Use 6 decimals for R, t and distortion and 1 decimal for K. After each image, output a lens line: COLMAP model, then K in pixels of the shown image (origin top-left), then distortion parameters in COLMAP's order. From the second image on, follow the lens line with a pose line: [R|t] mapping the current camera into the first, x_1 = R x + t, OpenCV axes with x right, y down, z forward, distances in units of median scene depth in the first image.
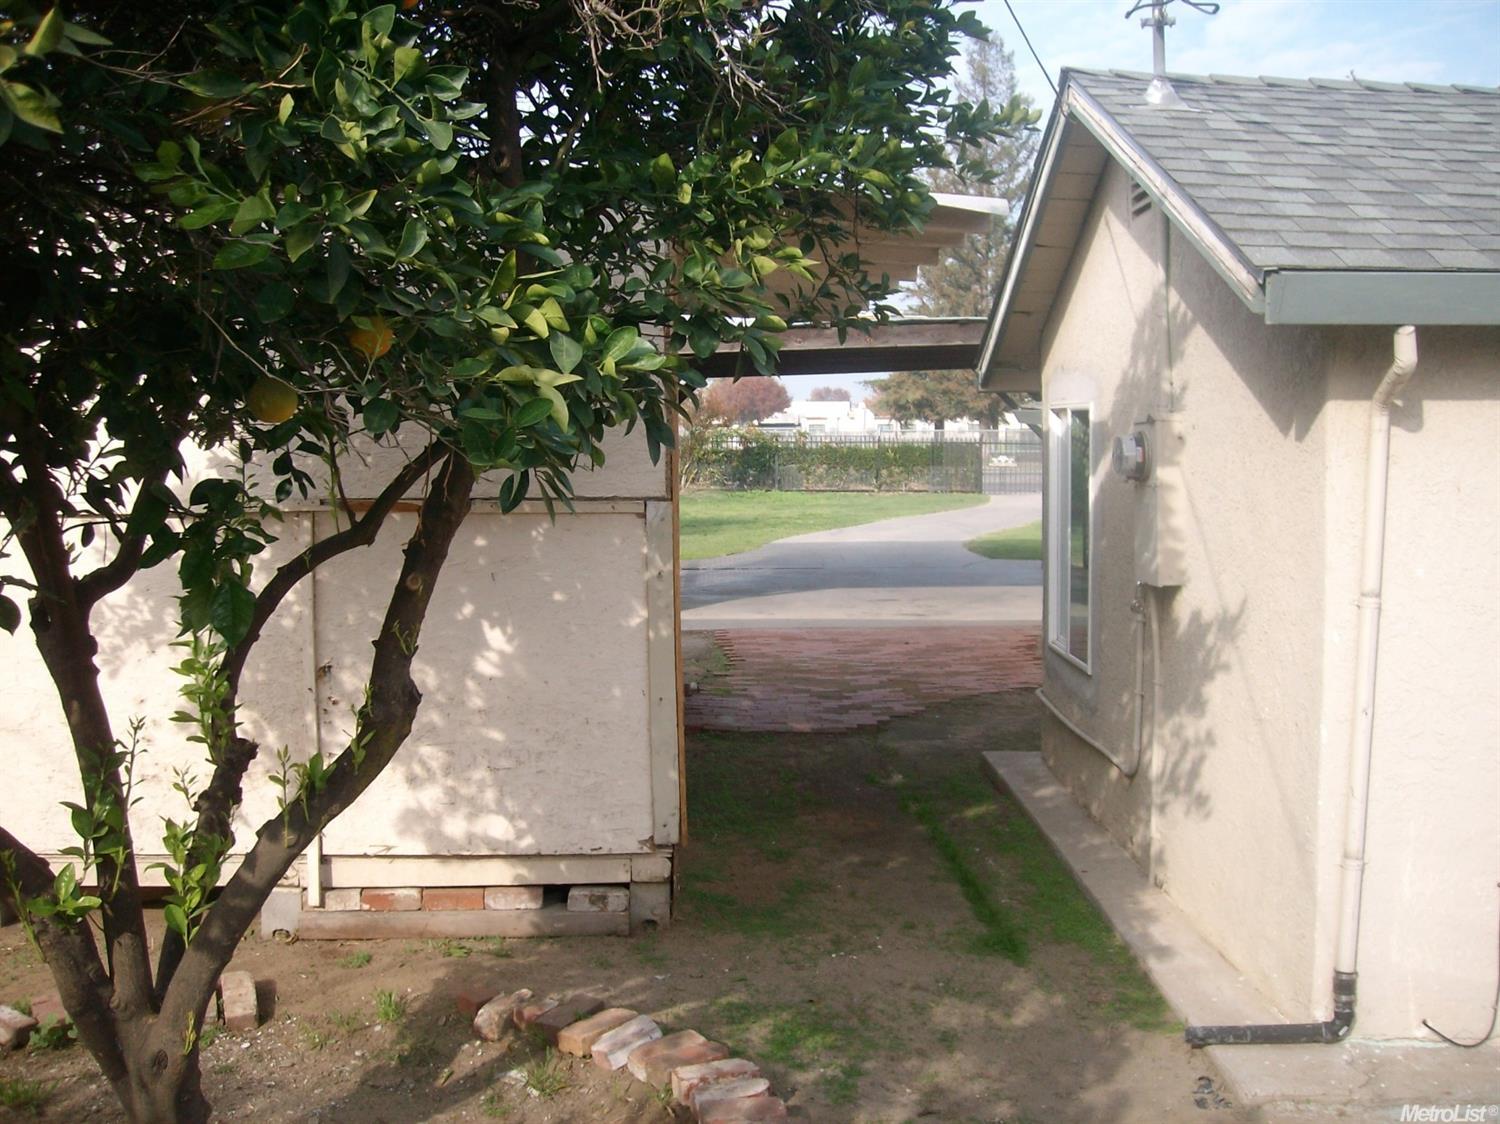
lens RADIAL K [[1544.3, 0, 755.8], [0, 1544.3, 546.6], [0, 0, 1]] dist [-0.151558, 0.126710]
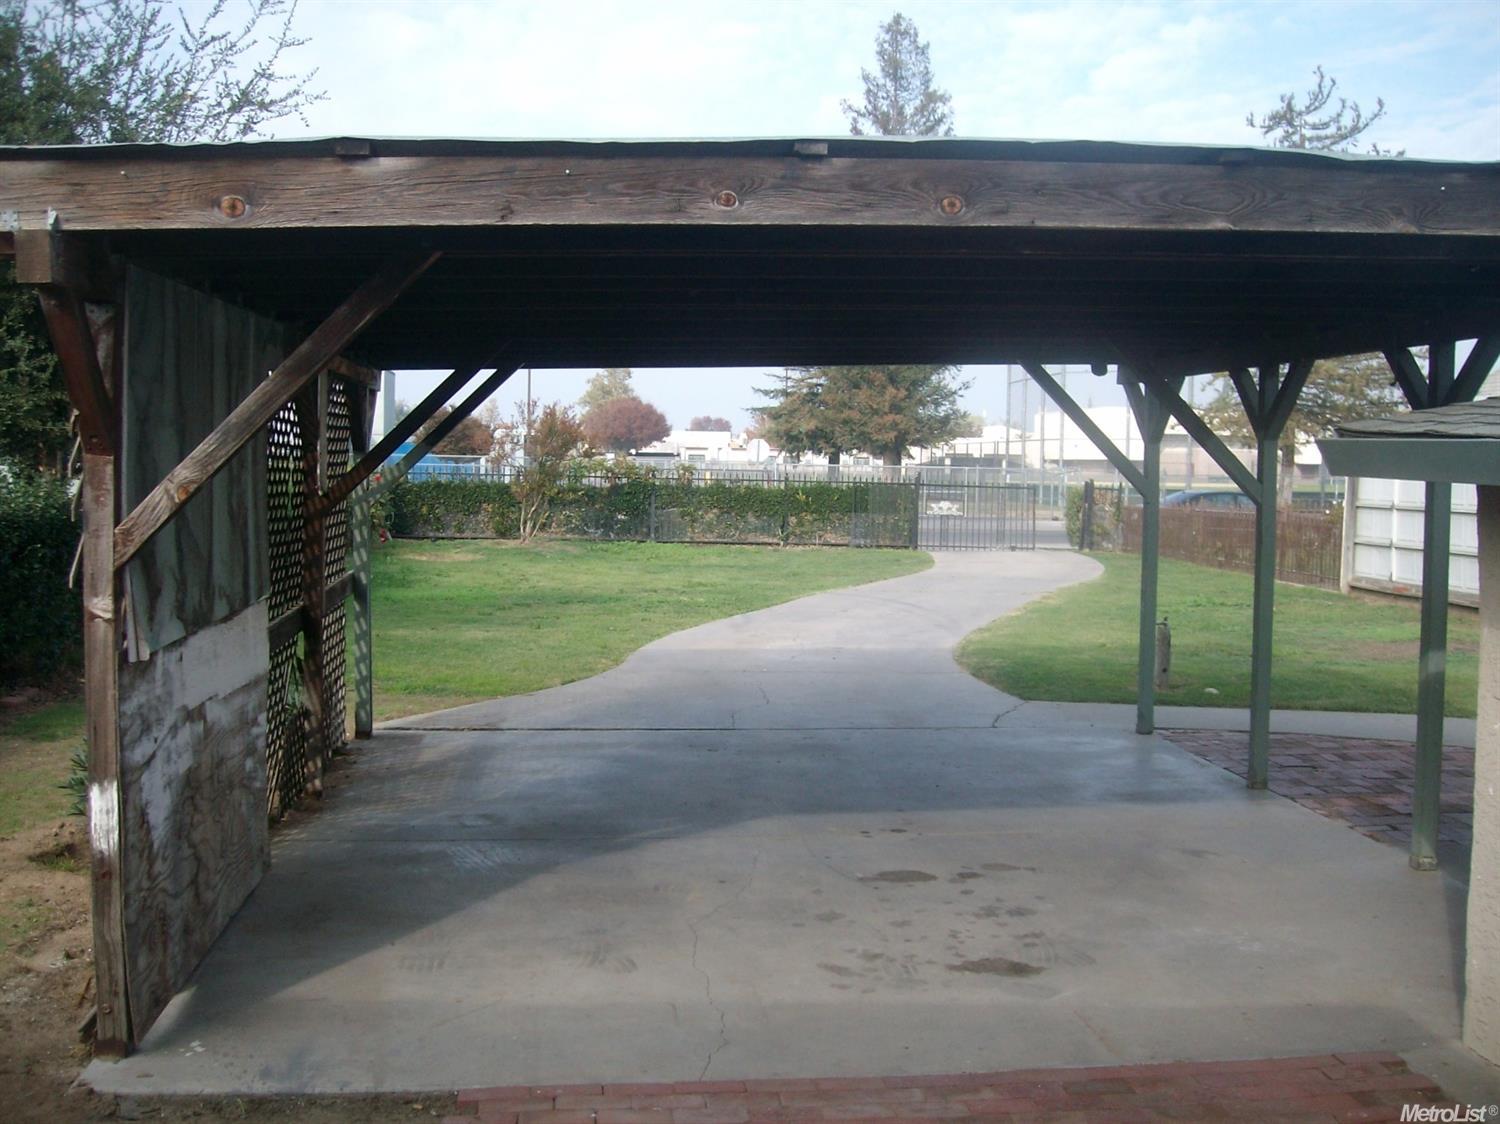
lens RADIAL K [[1544.3, 0, 755.8], [0, 1544.3, 546.6], [0, 0, 1]] dist [-0.151558, 0.126710]
pose [[0.996675, 0.016881, 0.079706, 0.001917], [-0.015329, 0.999682, -0.020043, -0.010246], [-0.080019, 0.018755, 0.996617, 0.123791]]
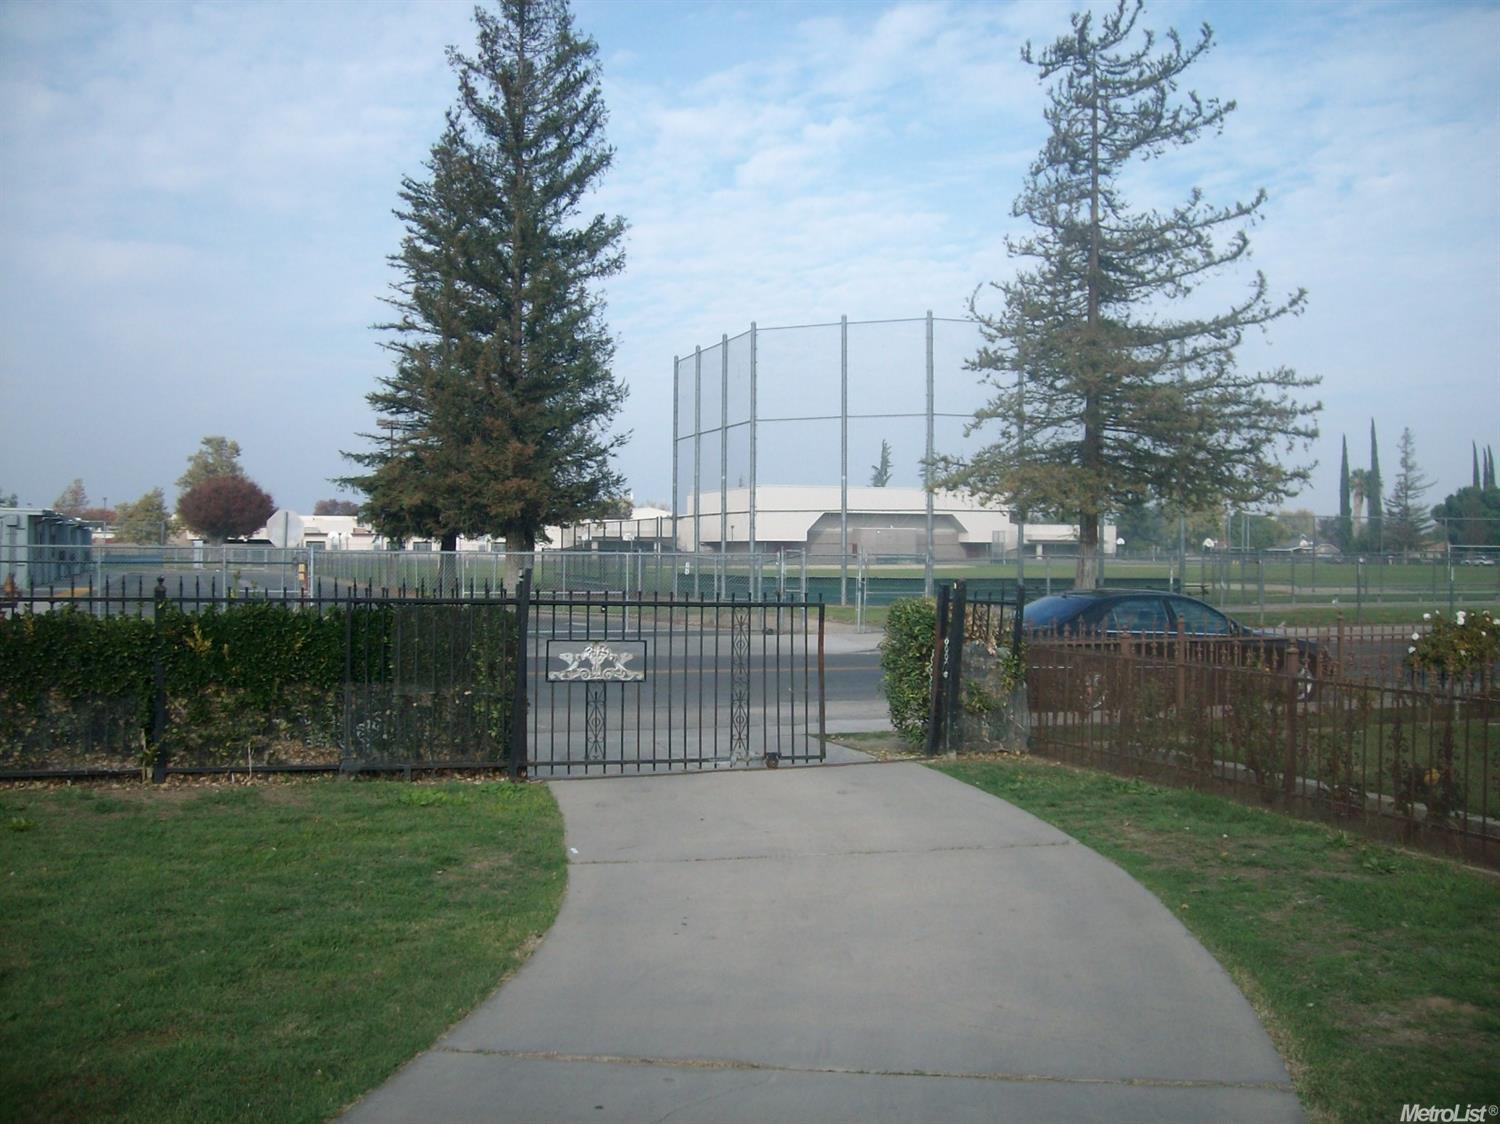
lens RADIAL K [[1544.3, 0, 755.8], [0, 1544.3, 546.6], [0, 0, 1]] dist [-0.151558, 0.126710]
pose [[0.953248, 0.010944, 0.301991, 0.053405], [0.012401, 0.997086, -0.075277, -0.029549], [-0.301935, 0.075503, 0.950334, 0.377782]]
